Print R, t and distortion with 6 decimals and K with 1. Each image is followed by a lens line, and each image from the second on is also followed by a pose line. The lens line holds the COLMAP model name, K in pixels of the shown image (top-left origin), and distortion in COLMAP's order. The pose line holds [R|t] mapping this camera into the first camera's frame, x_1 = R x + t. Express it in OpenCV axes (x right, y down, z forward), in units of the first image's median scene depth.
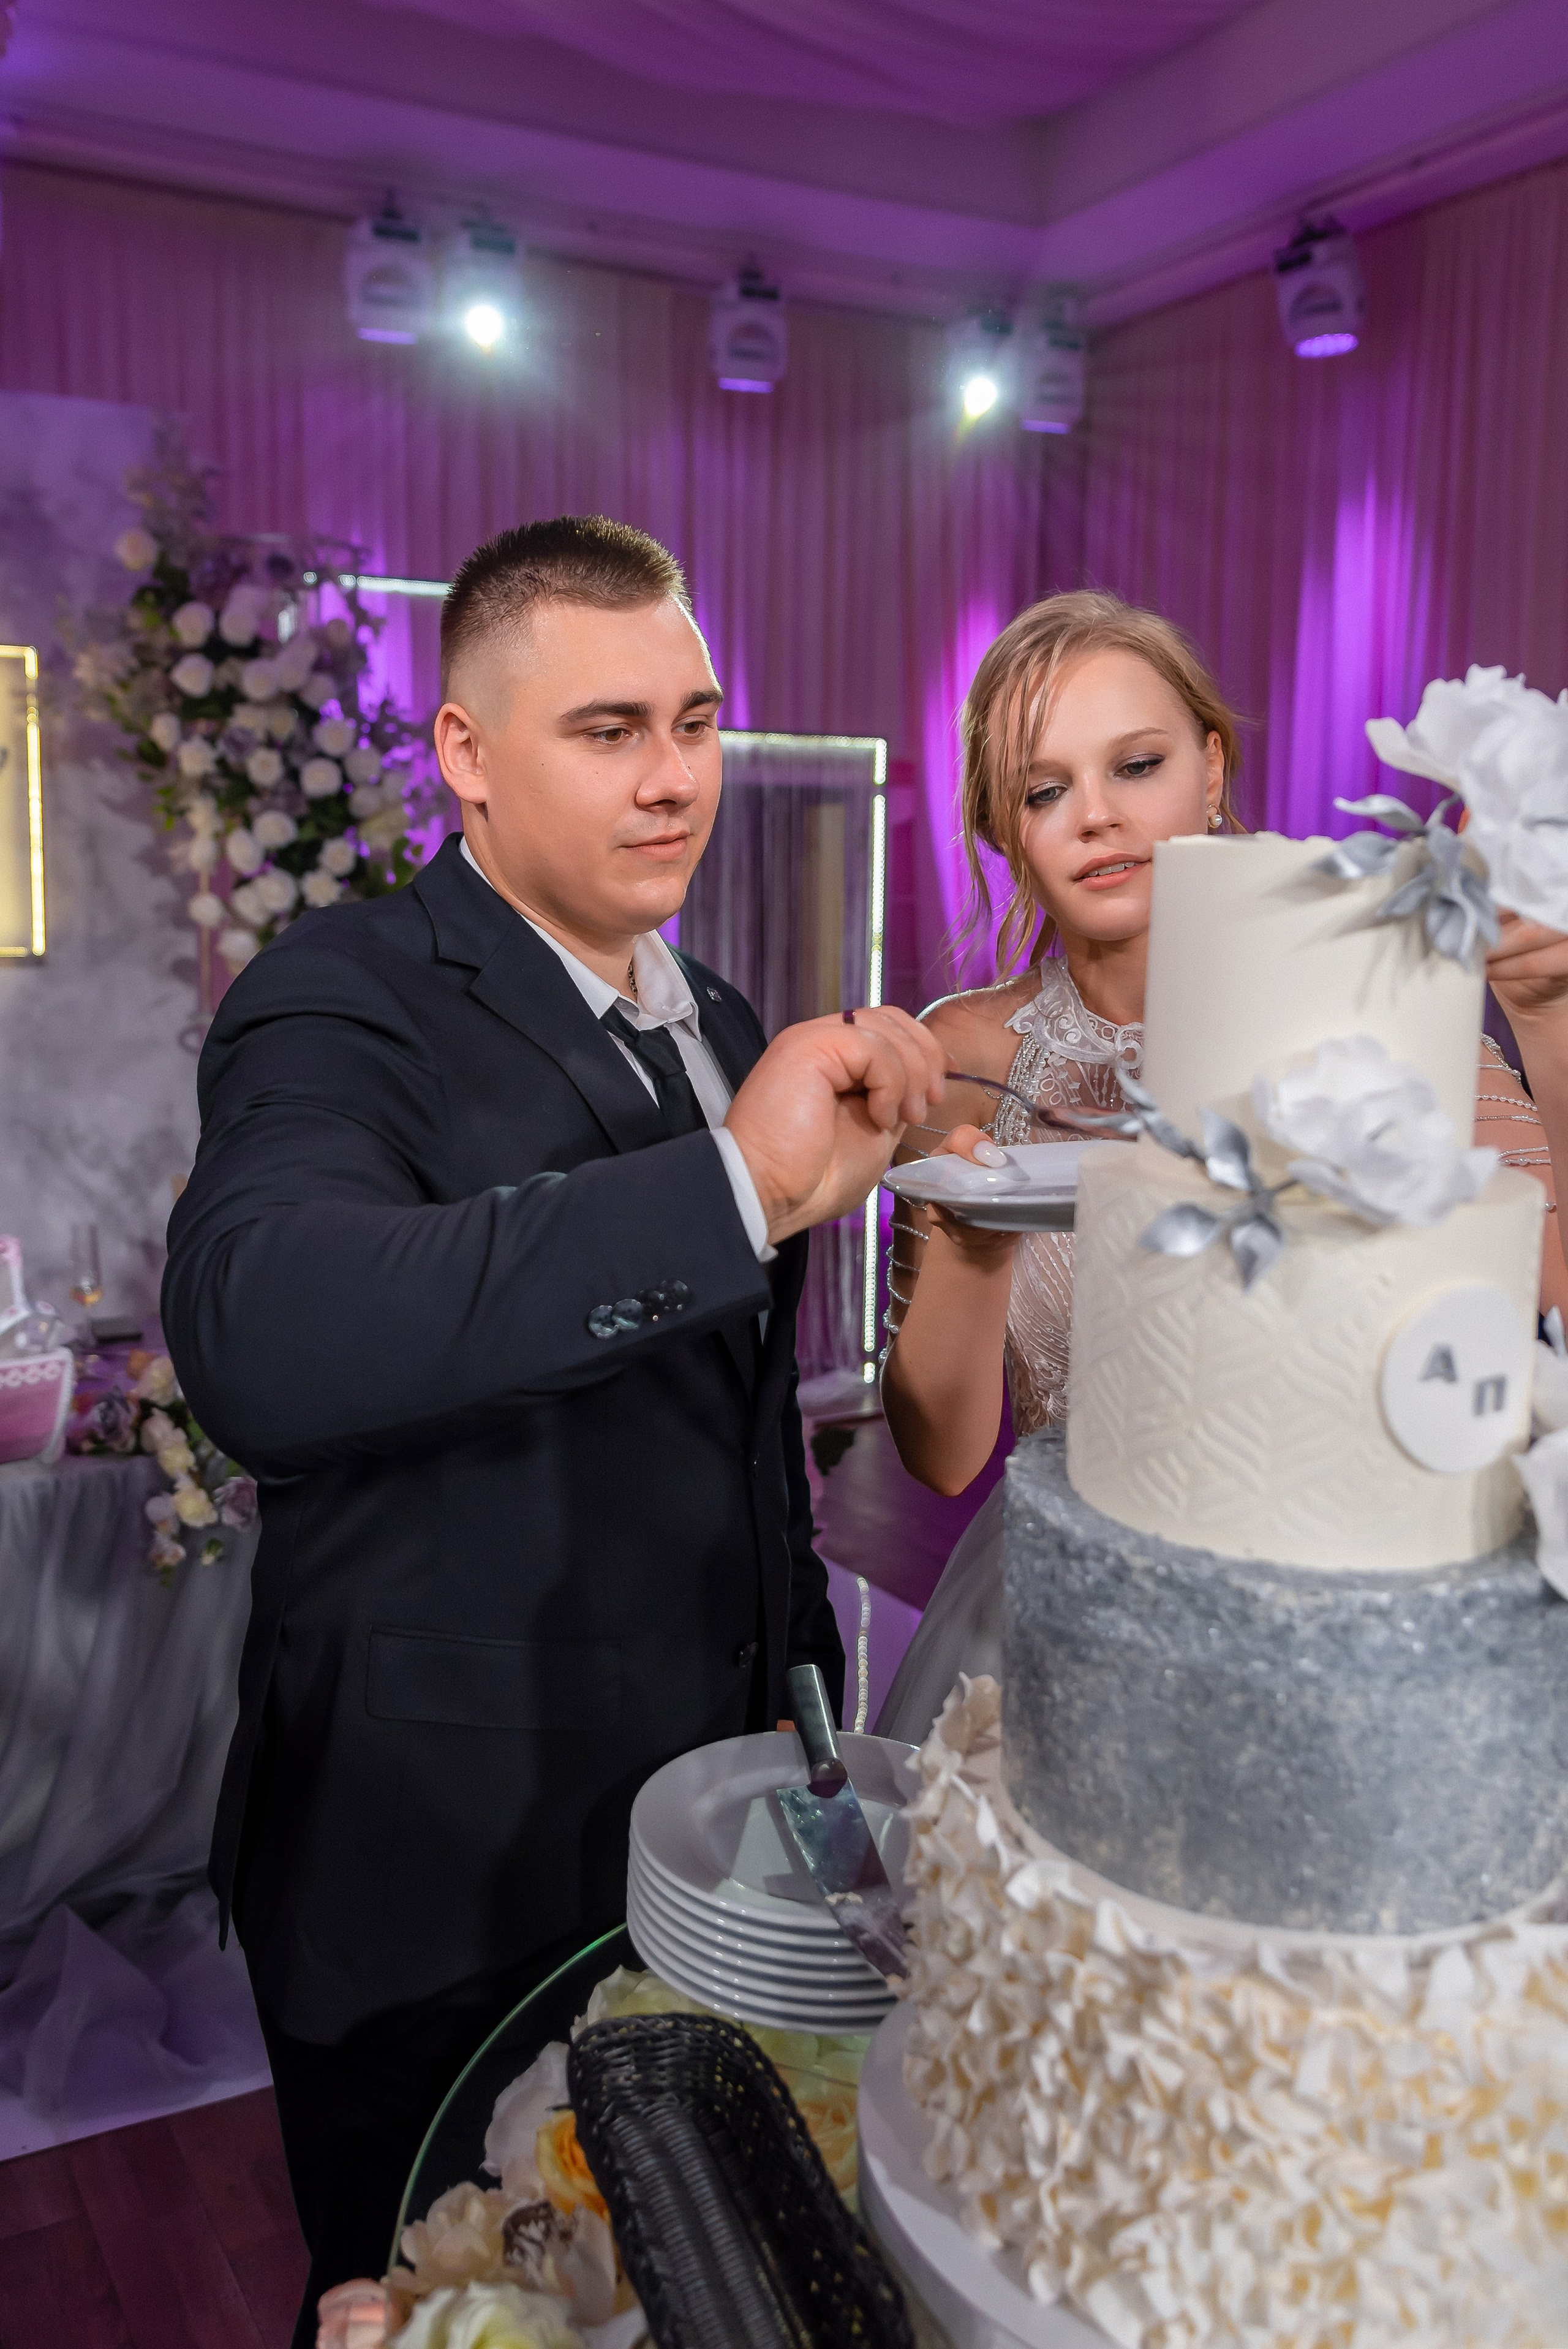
lens RADIAL K [[1864.9, 0, 597.3], [0, 1864.9, 1113.5], [0, 0, 1]] dist [-0.004245, 0.004580]
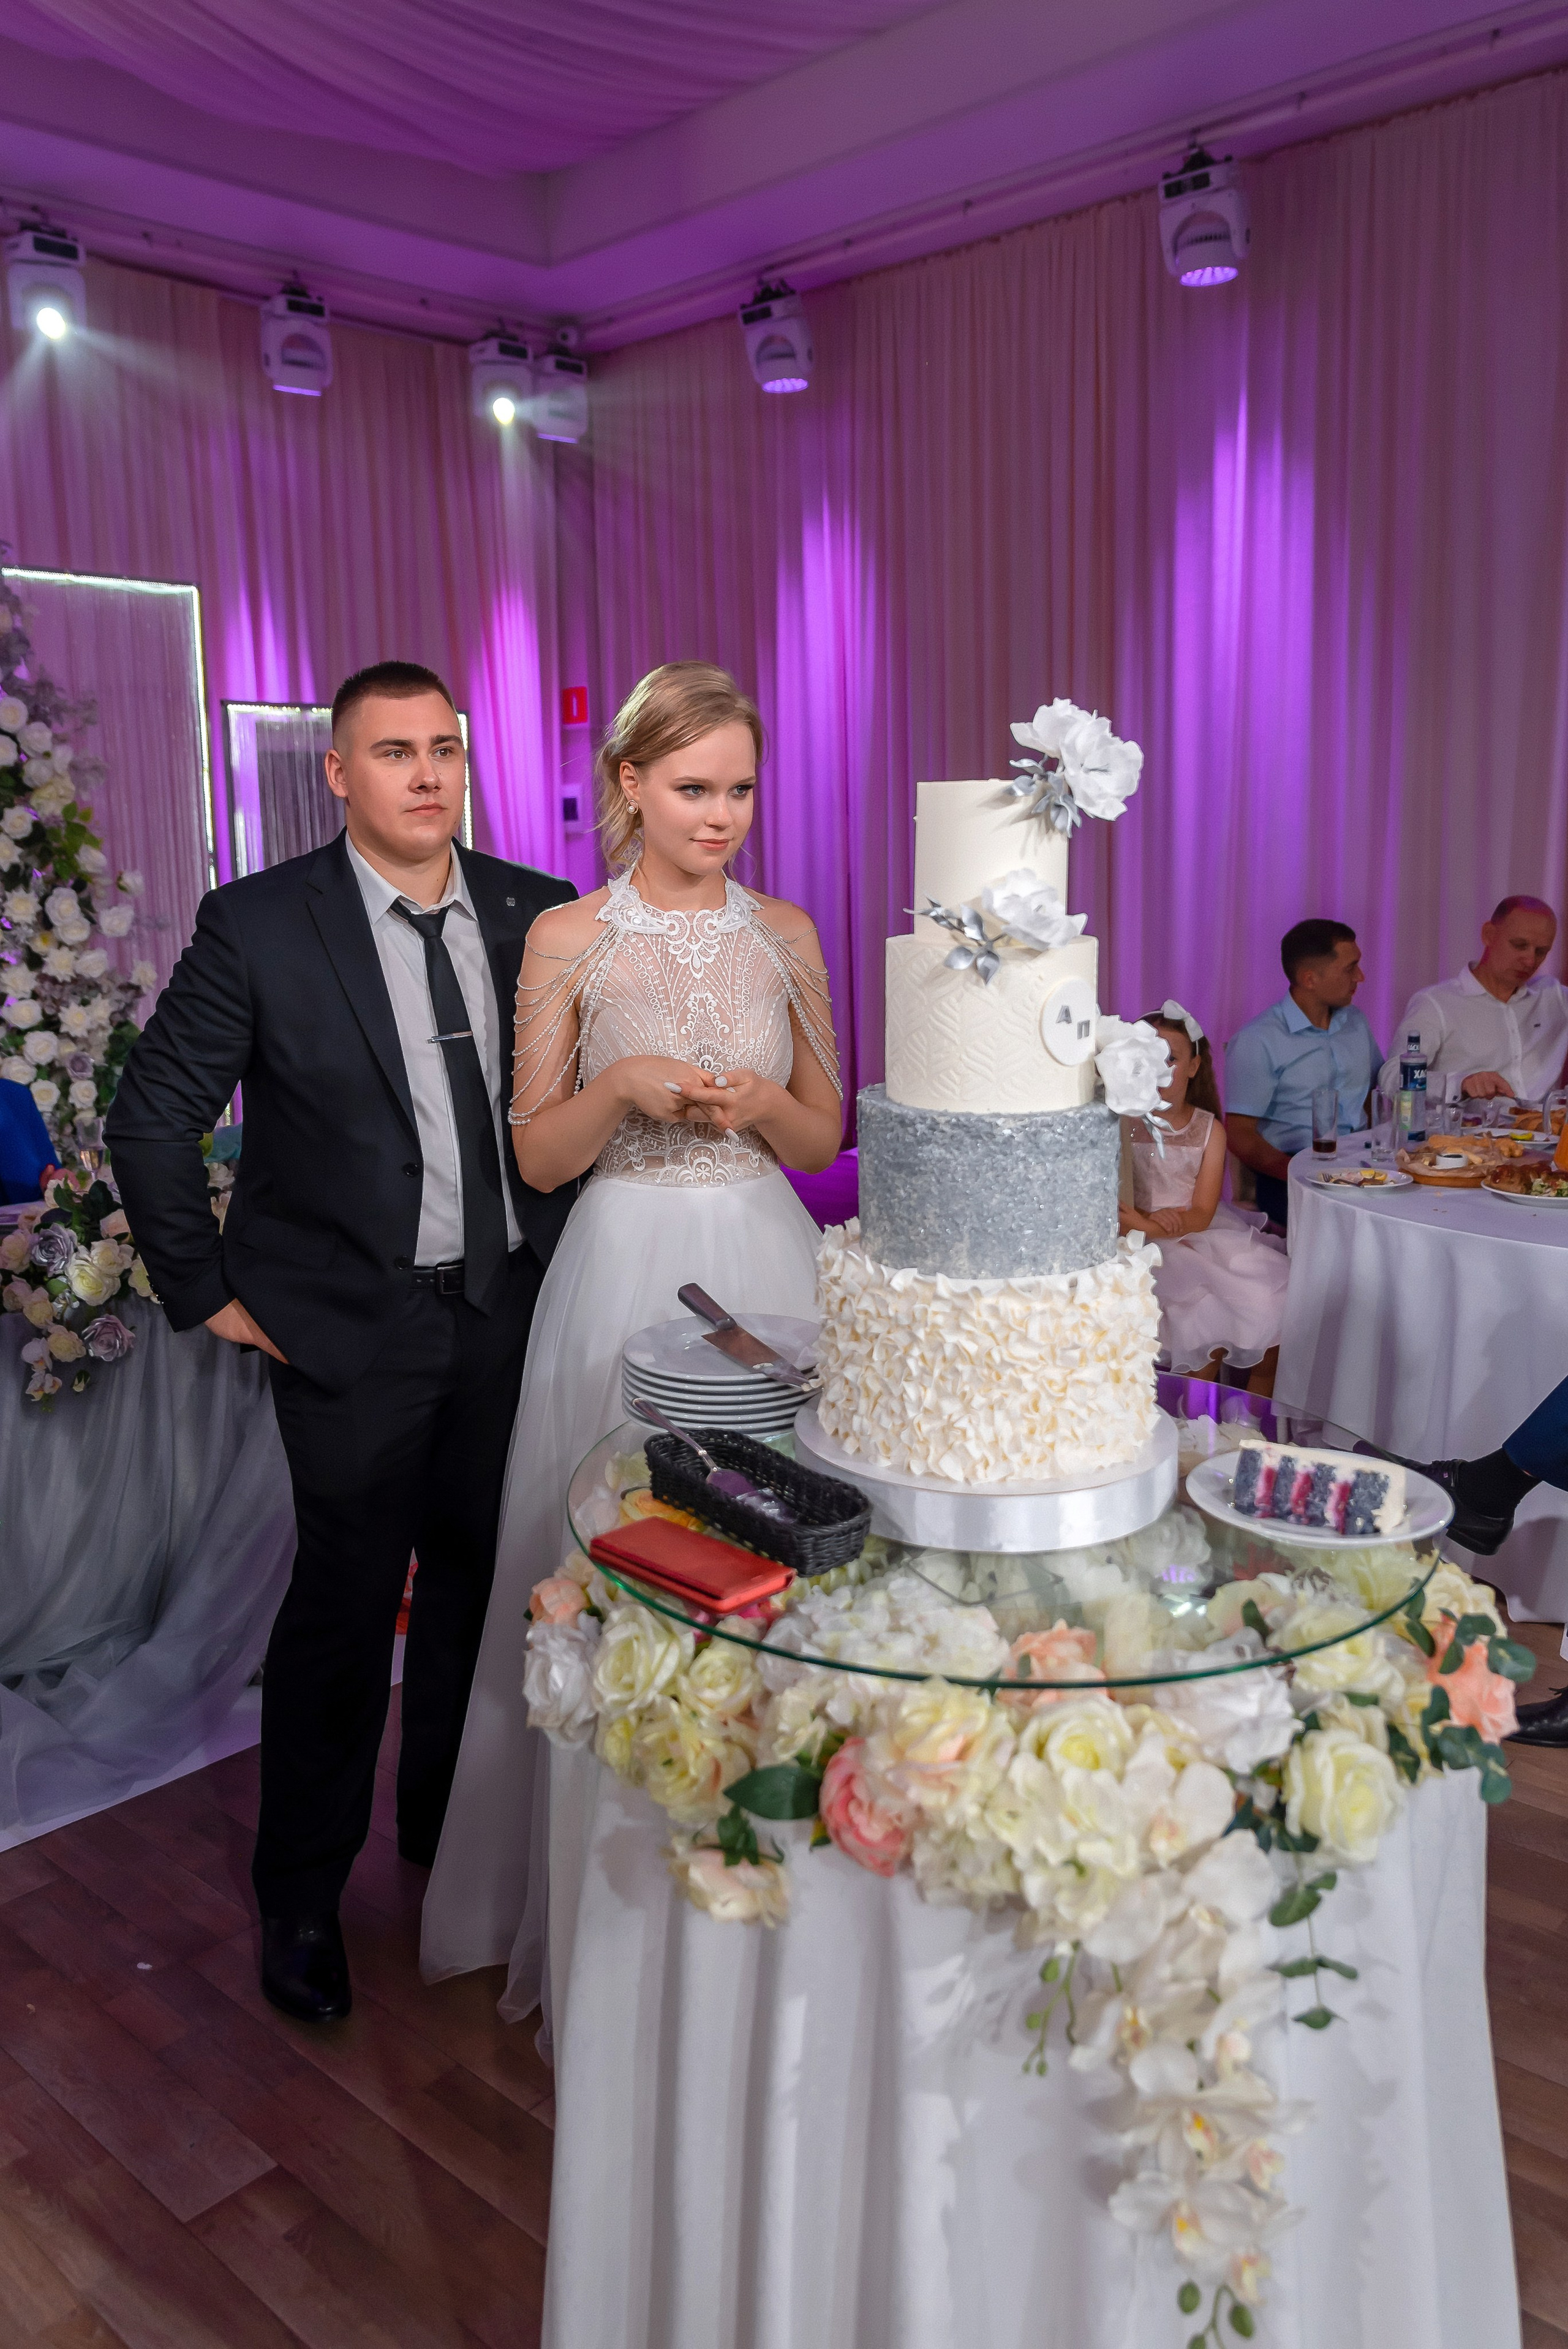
lens RADIAL K [[1714.9, 0, 705.1], [0, 1714.9, 1121.3], [0, 0, 1]] dist [0.003016, -0.004956]
pose [[0.946832, -0.077673, 0.312211, -0.583625], [0.065683, 0.996649, 0.048754, 0.128011], [-0.314952, -0.025655, 0.948761, -0.786032]]
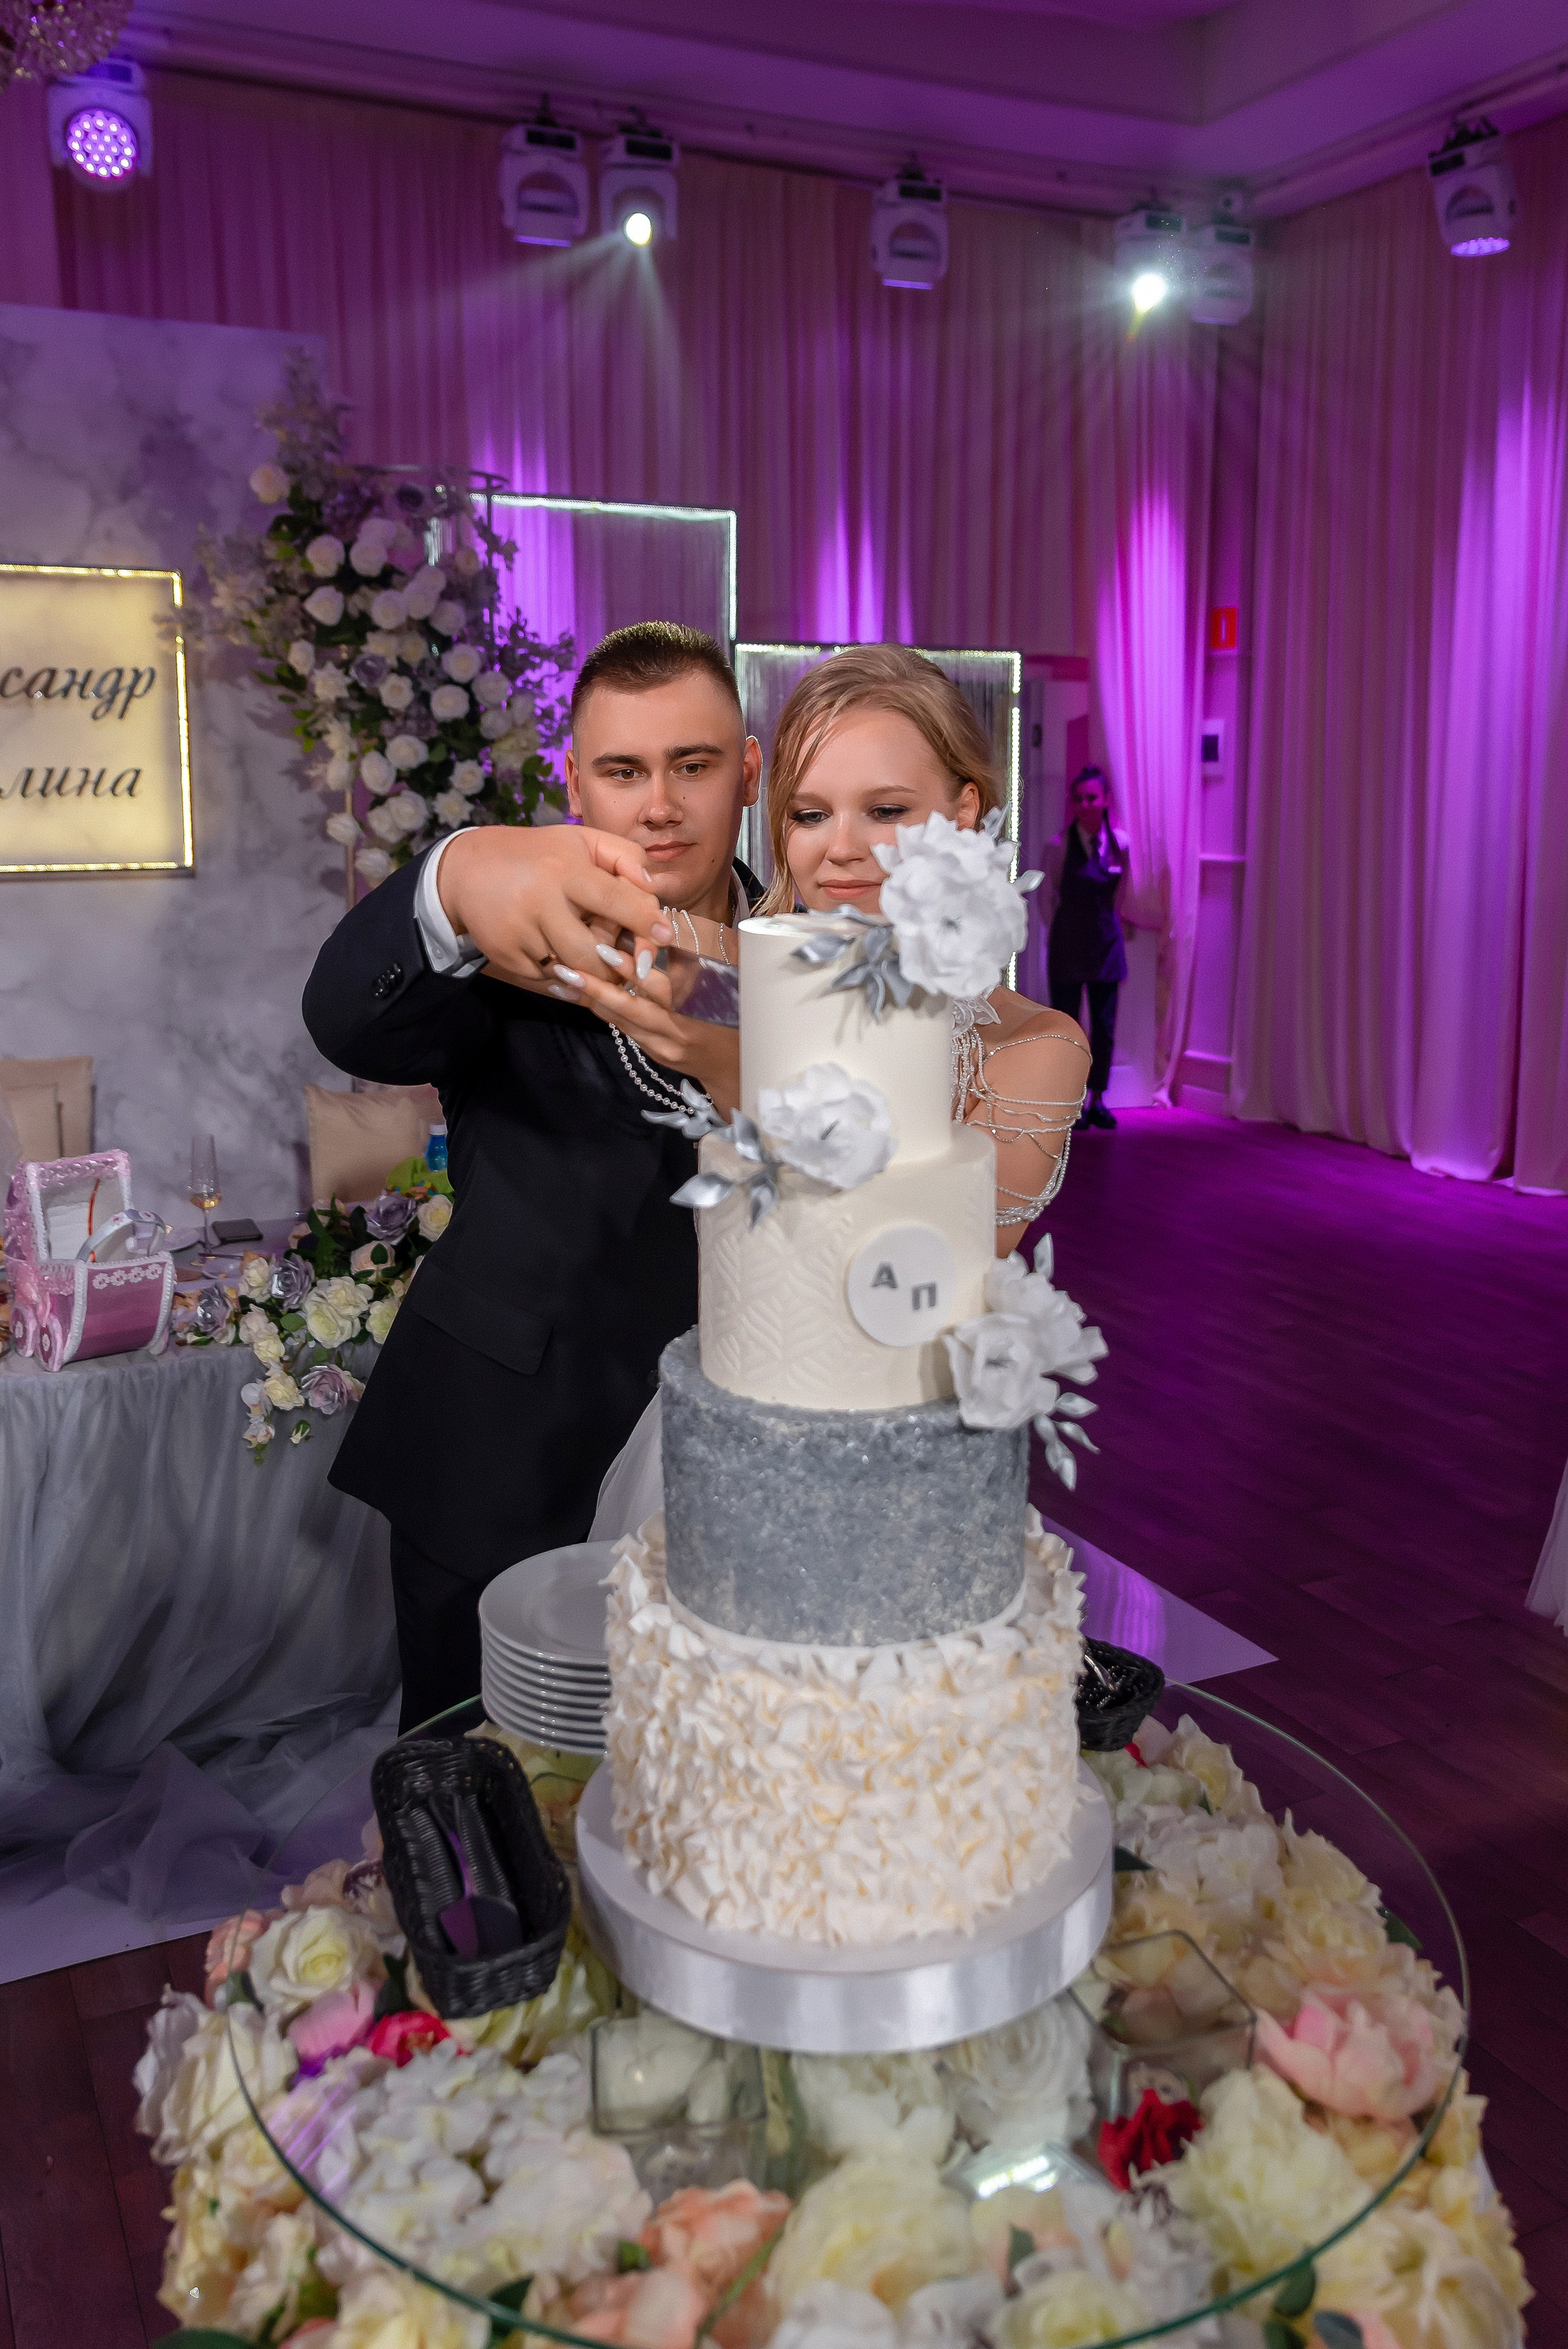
lens RADIAL K [[1920.0, 0, 809.5], [0, 1920.0, 1048.9], [0, 0, 1]] dist [0.000075, 0.004213]
pose [[0.999998, -0.001121, -0.001566, 0.377819], [0.001161, 0.999679, 0.025316, -0.089296], [0.001538, -0.025318, 0.999678, -0.555002]]
